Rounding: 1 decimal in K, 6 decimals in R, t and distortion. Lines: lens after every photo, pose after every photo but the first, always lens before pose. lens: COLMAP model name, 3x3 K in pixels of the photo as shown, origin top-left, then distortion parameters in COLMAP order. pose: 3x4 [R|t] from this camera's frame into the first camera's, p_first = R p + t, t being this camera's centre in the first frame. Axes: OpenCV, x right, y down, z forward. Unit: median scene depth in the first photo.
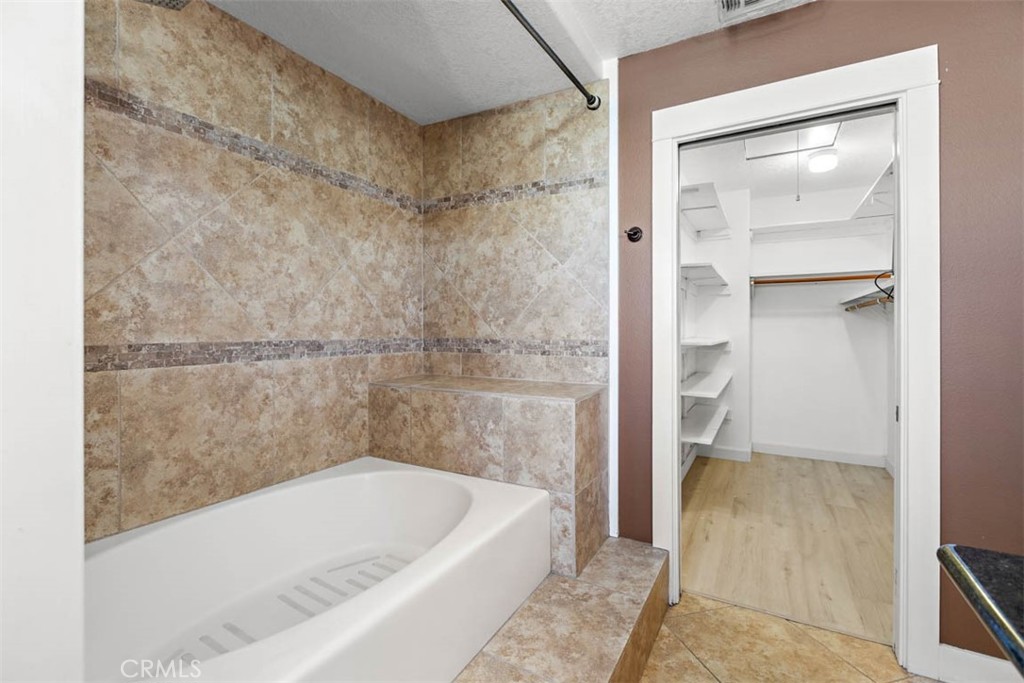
lens RADIAL K [[459.1, 0, 512.3], [0, 459.1, 327.3], [0, 0, 1]] dist [0.000531, 0.000213]
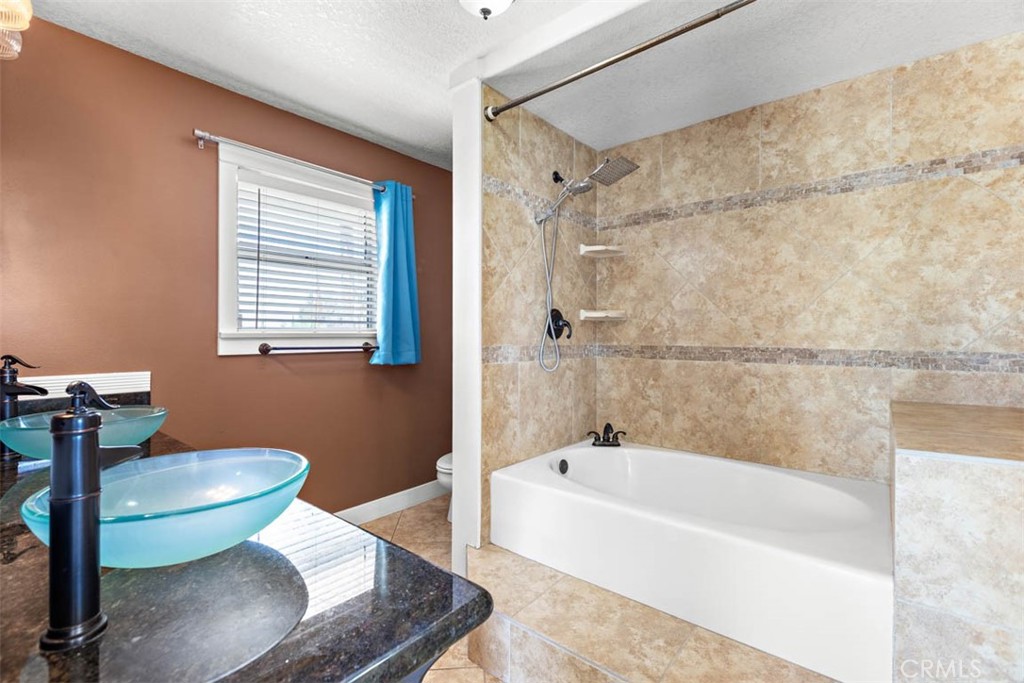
lens RADIAL K [[459.1, 0, 510.4], [0, 459.1, 339.9], [0, 0, 1]] dist [0.000531, 0.000213]
pose [[-0.184248, 0.001500, -0.982879, 0.891578], [-0.005824, 0.999980, 0.002618, 0.010726], [0.982863, 0.006207, -0.184235, 0.611910]]
